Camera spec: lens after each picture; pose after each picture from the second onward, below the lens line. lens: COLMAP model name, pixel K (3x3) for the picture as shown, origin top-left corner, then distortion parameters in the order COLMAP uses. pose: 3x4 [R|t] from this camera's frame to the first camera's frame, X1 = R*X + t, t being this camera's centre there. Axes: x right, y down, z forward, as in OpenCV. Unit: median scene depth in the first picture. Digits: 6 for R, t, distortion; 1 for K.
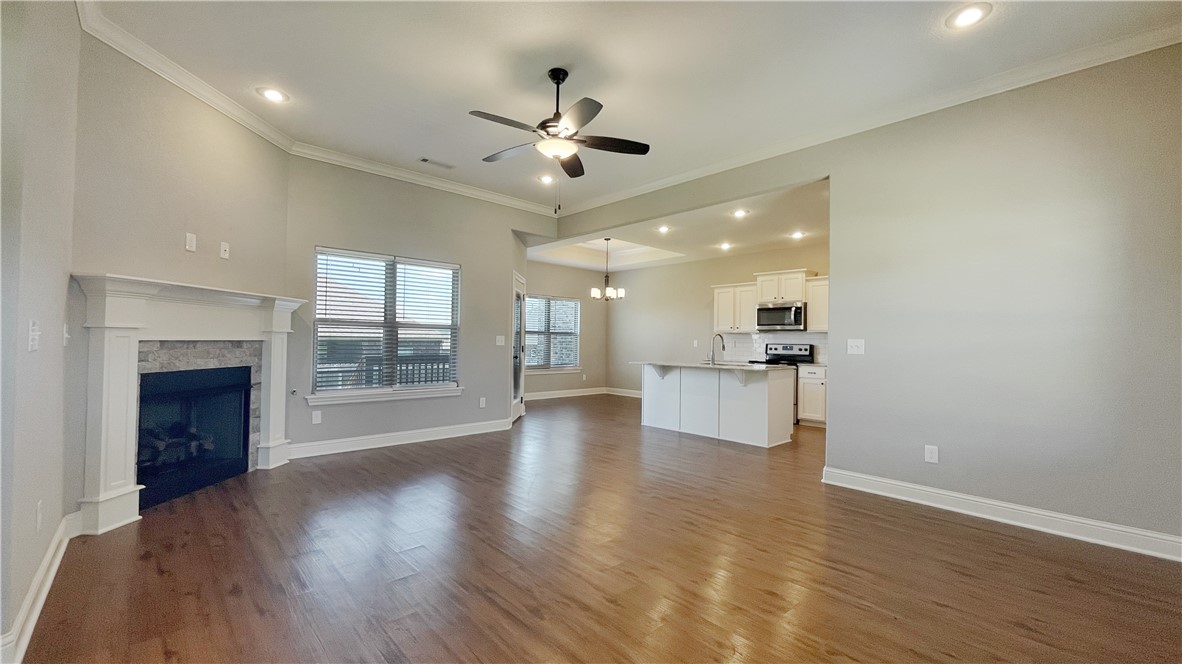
lens RADIAL K [[476.4, 0, 581.6], [0, 476.4, 331.3], [0, 0, 1]] dist [0.001005, -0.000080]
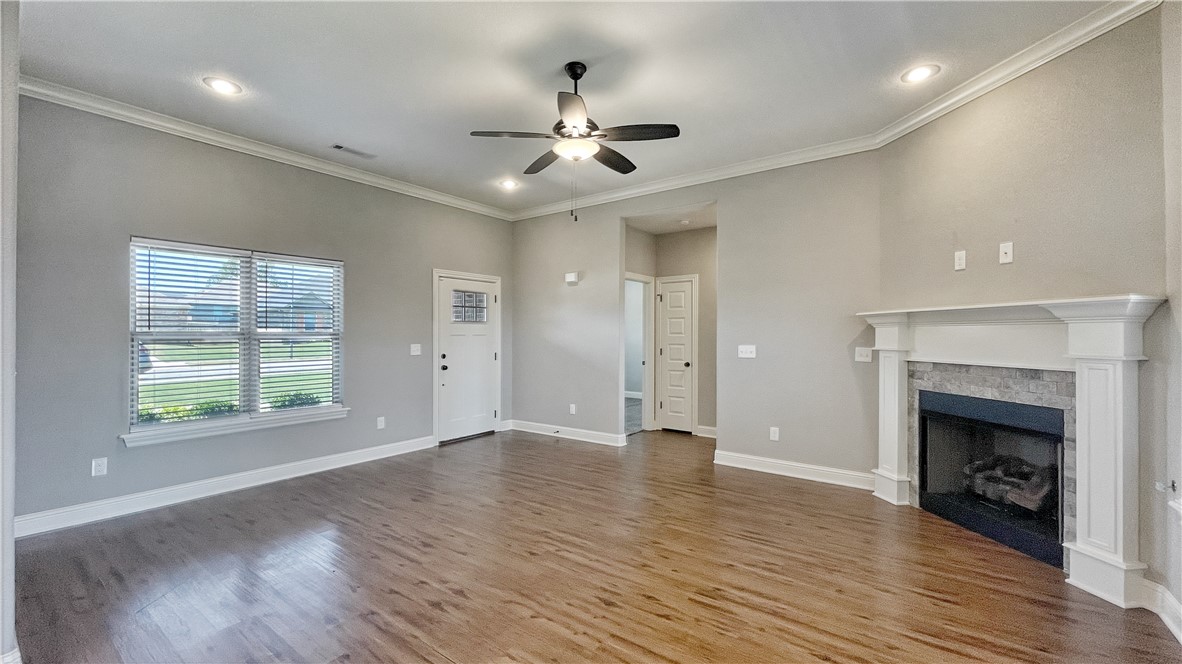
lens RADIAL K [[476.4, 0, 584.9], [0, 476.4, 331.4], [0, 0, 1]] dist [0.001005, -0.000080]
pose [[-0.981446, -0.018526, -0.190842, 0.046366], [-0.012989, 0.999459, -0.030225, -0.003611], [0.191299, -0.027185, -0.981155, 0.883628]]
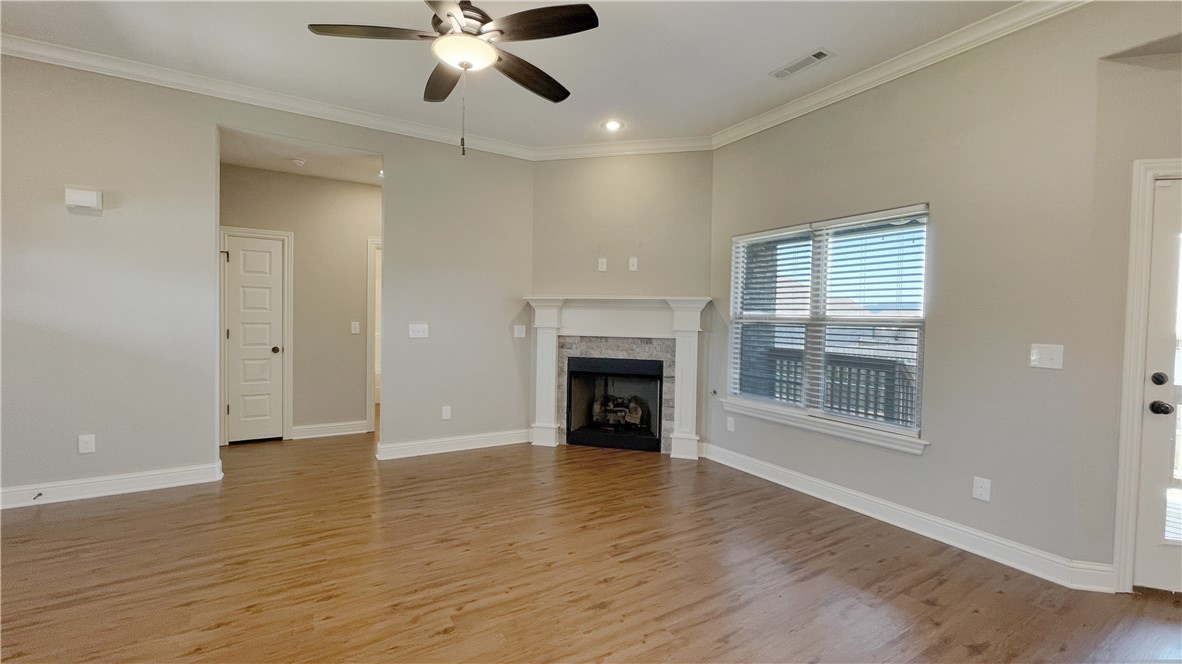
lens RADIAL K [[476.4, 0, 584.6], [0, 476.4, 332.1], [0, 0, 1]] dist [0.001005, -0.000080]
pose [[-0.196636, 0.009127, -0.980434, 0.264390], [-0.001230, 0.999954, 0.009556, -0.003187], [0.980476, 0.003085, -0.196616, 0.603635]]
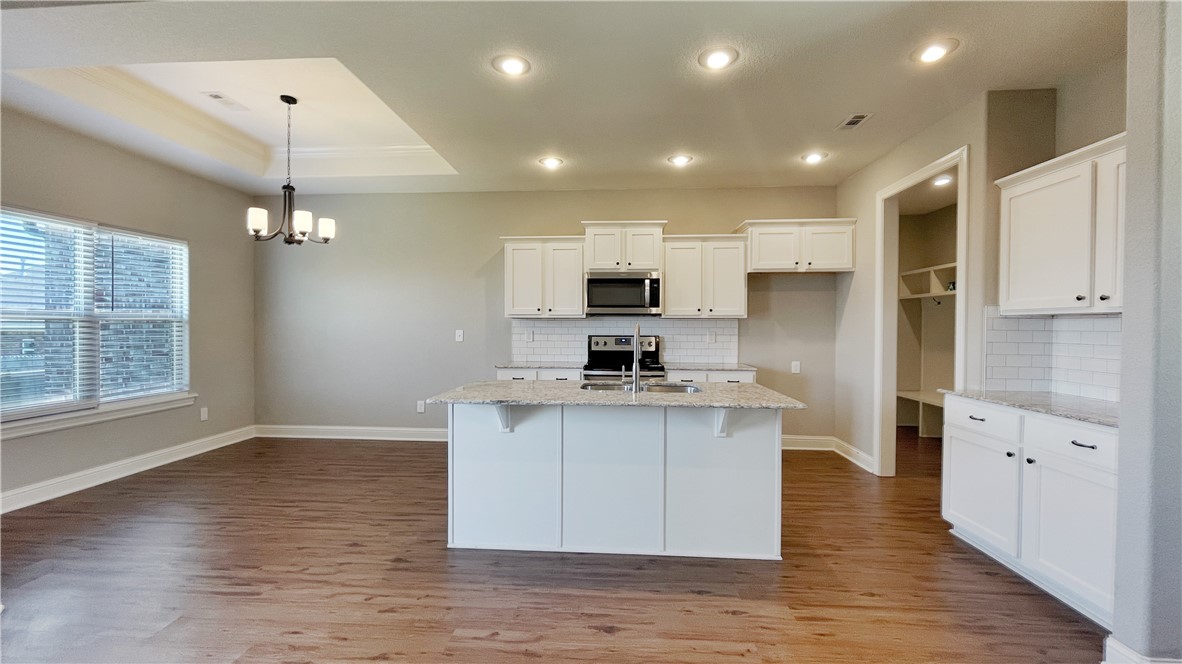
lens RADIAL K [[476.4, 0, 586.3], [0, 476.4, 330.4], [0, 0, 1]] dist [0.001005, -0.000080]
pose [[0.721887, -0.019136, 0.691746, -0.063803], [-0.007879, 0.999326, 0.035866, -0.003626], [-0.691966, -0.031341, 0.721250, 0.596376]]
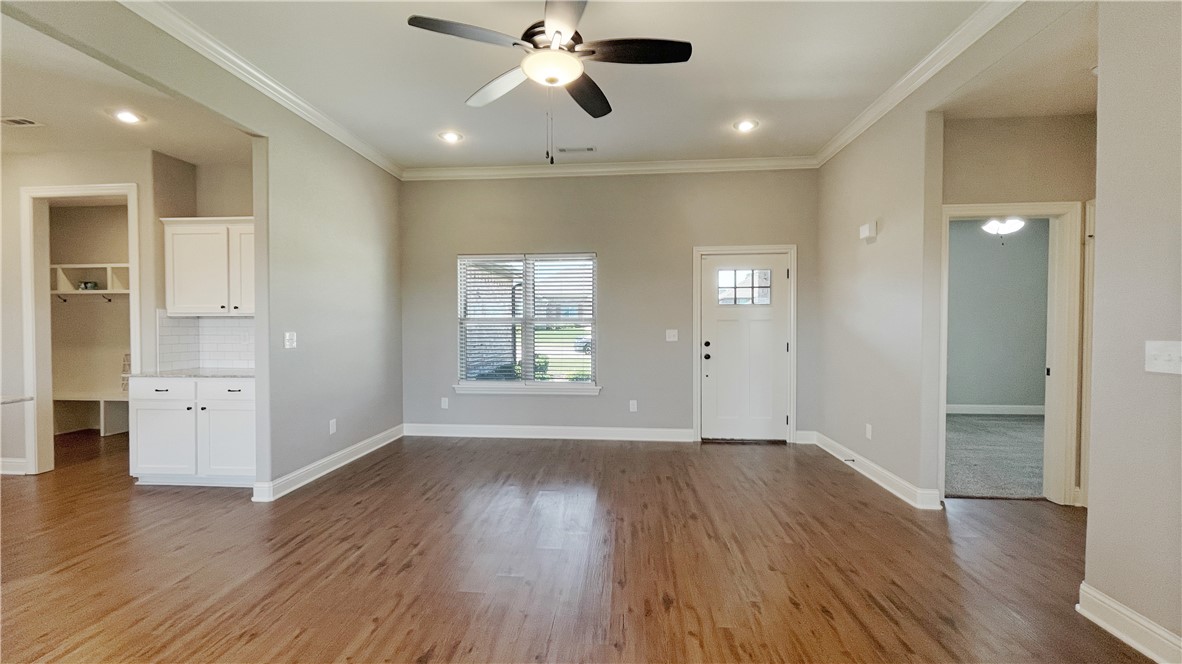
lens RADIAL K [[476.4, 0, 586.0], [0, 476.4, 332.2], [0, 0, 1]] dist [0.001005, -0.000080]
pose [[-0.679318, -0.030061, 0.733228, -0.280940], [-0.025730, 0.999522, 0.017141, -0.007936], [-0.733393, -0.007222, -0.679767, 0.666457]]
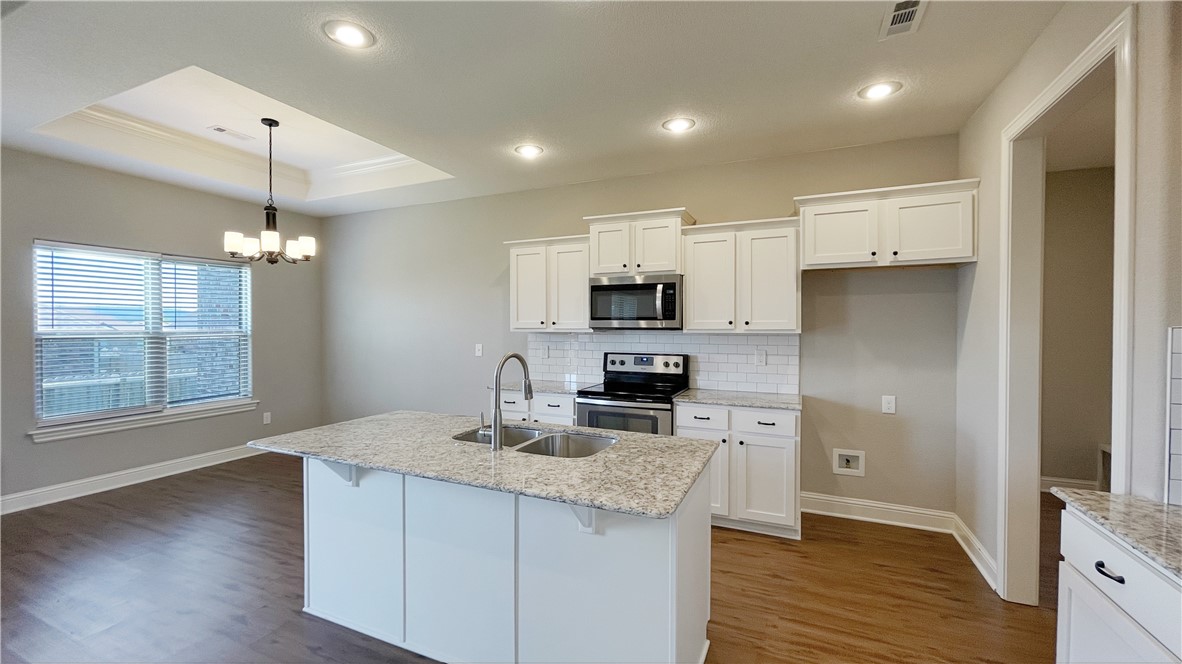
lens RADIAL K [[476.4, 0, 584.5], [0, 476.4, 330.9], [0, 0, 1]] dist [0.001005, -0.000080]
pose [[0.917329, -0.018754, 0.397689, 0.169313], [0.004549, 0.999318, 0.036633, -0.019665], [-0.398105, -0.031795, 0.916789, 0.570576]]
